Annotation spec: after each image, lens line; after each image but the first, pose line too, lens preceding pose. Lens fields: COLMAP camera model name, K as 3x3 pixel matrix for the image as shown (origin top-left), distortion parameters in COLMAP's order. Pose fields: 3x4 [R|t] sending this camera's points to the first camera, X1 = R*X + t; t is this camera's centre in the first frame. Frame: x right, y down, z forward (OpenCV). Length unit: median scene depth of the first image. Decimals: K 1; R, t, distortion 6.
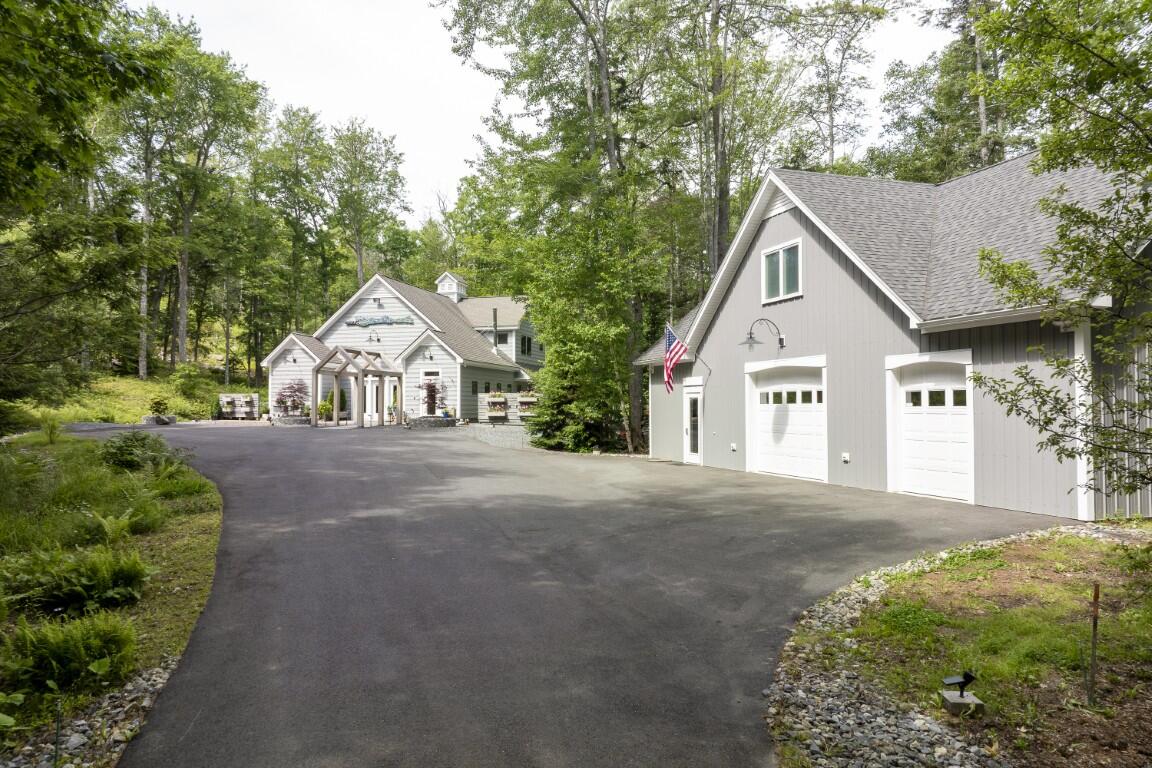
lens RADIAL K [[791.8, 0, 577.2], [0, 791.8, 387.4], [0, 0, 1]] dist [-0.010492, -0.001258]
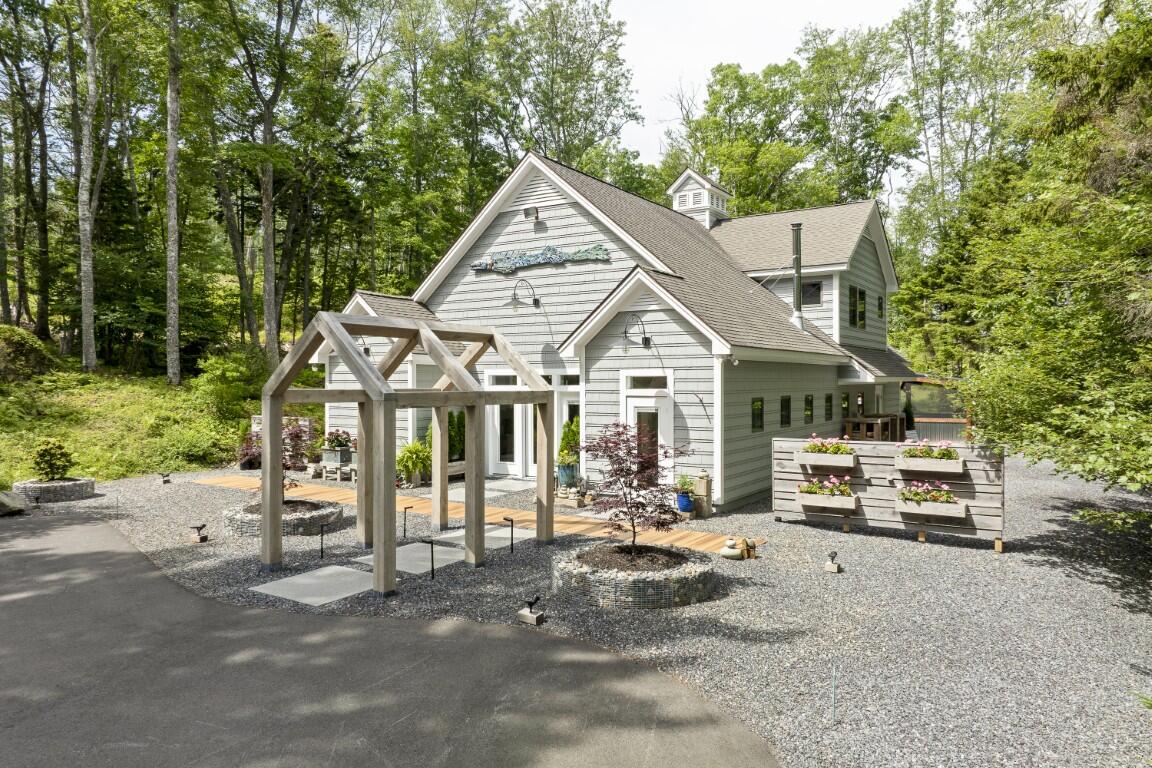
lens RADIAL K [[791.8, 0, 576.0], [0, 791.8, 384.7], [0, 0, 1]] dist [-0.010492, -0.001258]
pose [[0.950835, 0.000295, -0.309698, -0.090697], [0.009491, 0.999502, 0.030091, -0.026480], [0.309553, -0.031551, 0.950359, 0.579455]]
